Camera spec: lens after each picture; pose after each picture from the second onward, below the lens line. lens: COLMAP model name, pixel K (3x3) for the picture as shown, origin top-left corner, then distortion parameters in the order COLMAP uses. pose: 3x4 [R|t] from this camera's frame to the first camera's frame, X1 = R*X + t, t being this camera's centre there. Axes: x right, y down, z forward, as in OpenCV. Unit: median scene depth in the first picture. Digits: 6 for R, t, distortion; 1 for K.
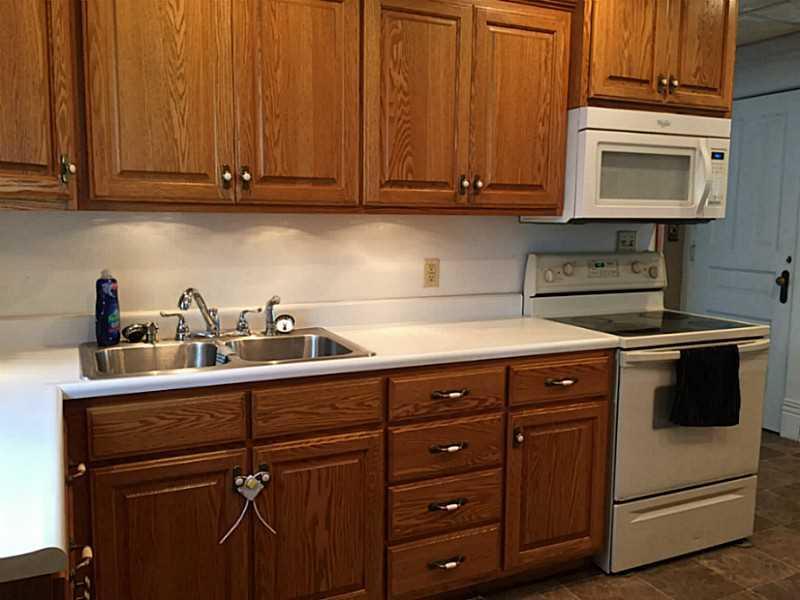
lens RADIAL K [[688.9, 0, 398.7], [0, 688.9, 301.8], [0, 0, 1]] dist [0.003700, -0.011700]
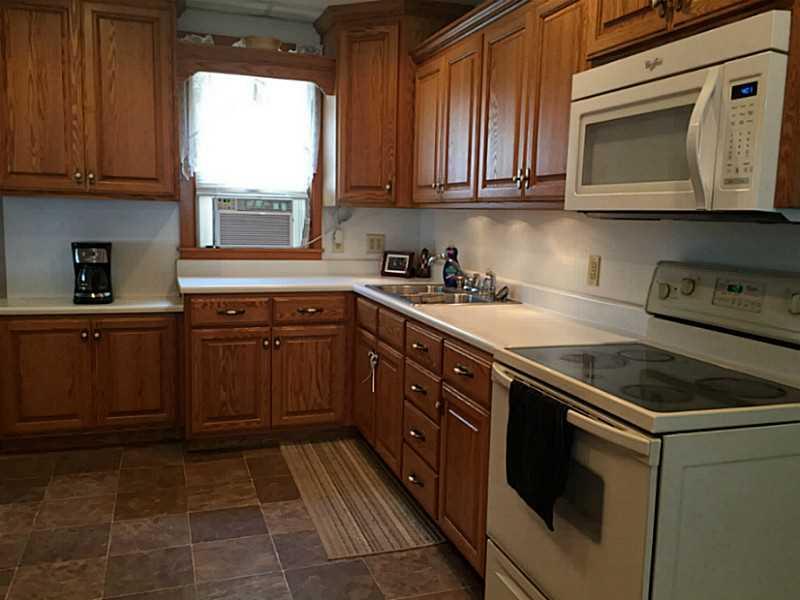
lens RADIAL K [[688.9, 0, 399.5], [0, 688.9, 299.3], [0, 0, 1]] dist [0.003700, -0.011700]
pose [[-0.097318, 0.113739, -0.988733, 1.057597], [-0.148288, 0.980702, 0.127411, -0.087897], [0.984144, 0.159017, -0.078573, 0.838747]]
